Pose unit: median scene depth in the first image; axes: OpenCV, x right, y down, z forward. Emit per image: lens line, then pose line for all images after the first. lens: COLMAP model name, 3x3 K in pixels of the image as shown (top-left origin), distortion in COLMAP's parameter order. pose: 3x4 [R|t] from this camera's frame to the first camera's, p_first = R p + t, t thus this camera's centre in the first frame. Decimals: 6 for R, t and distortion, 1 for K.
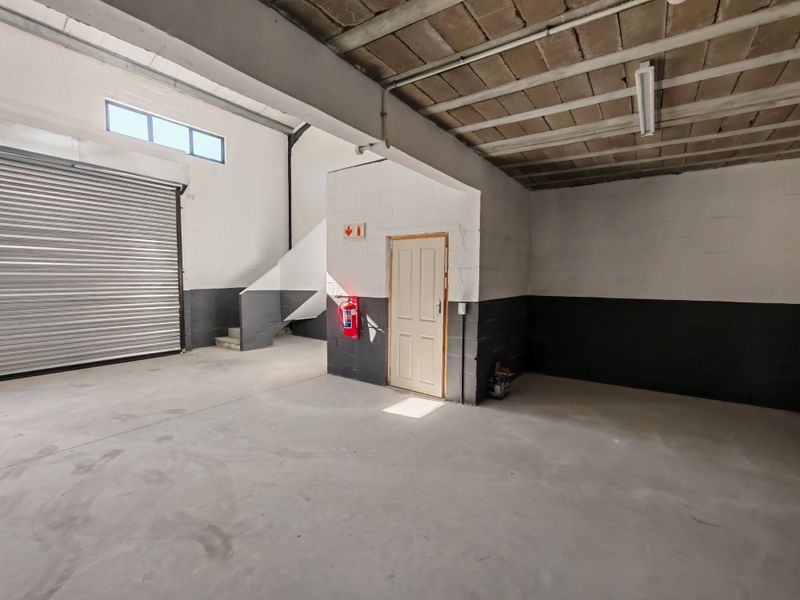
lens RADIAL K [[370.5, 0, 404.4], [0, 370.5, 308.3], [0, 0, 1]] dist [0.001212, 0.002061]
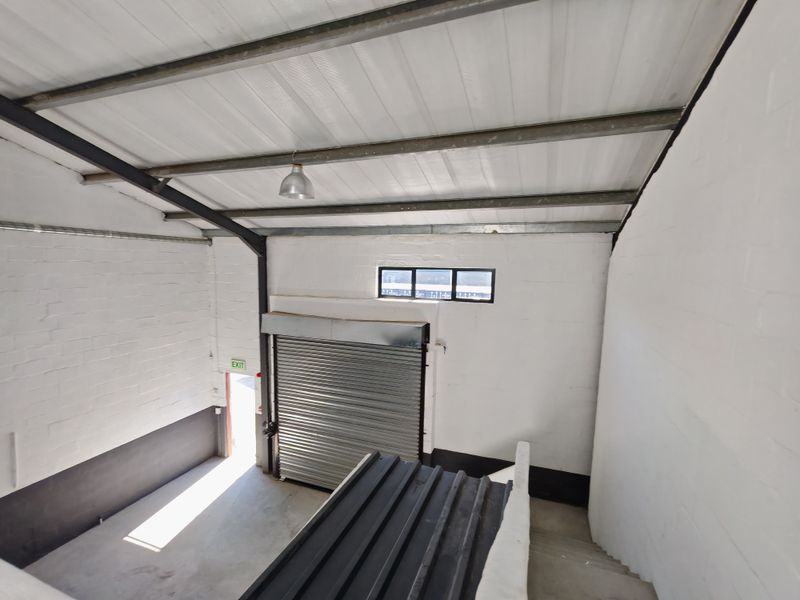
lens RADIAL K [[370.5, 0, 391.4], [0, 370.5, 307.8], [0, 0, 1]] dist [0.001212, 0.002061]
pose [[0.231068, 0.120342, -0.965466, 0.298024], [-0.093681, 0.990462, 0.101037, -0.660270], [0.968417, 0.067099, 0.240138, 0.933387]]
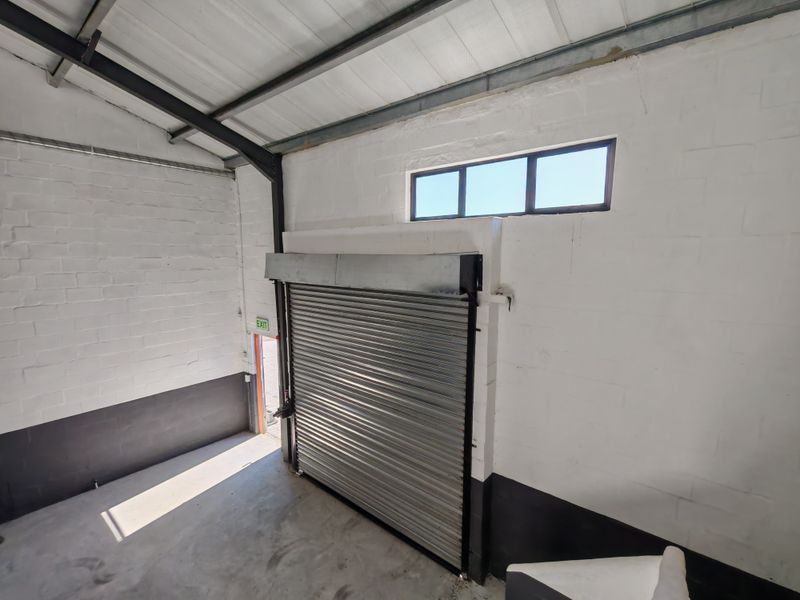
lens RADIAL K [[370.5, 0, 389.5], [0, 370.5, 299.9], [0, 0, 1]] dist [0.001212, 0.002061]
pose [[-0.106657, 0.128935, -0.985901, -0.116509], [-0.081182, 0.987117, 0.137877, -0.502202], [0.990976, 0.094743, -0.094816, 1.242527]]
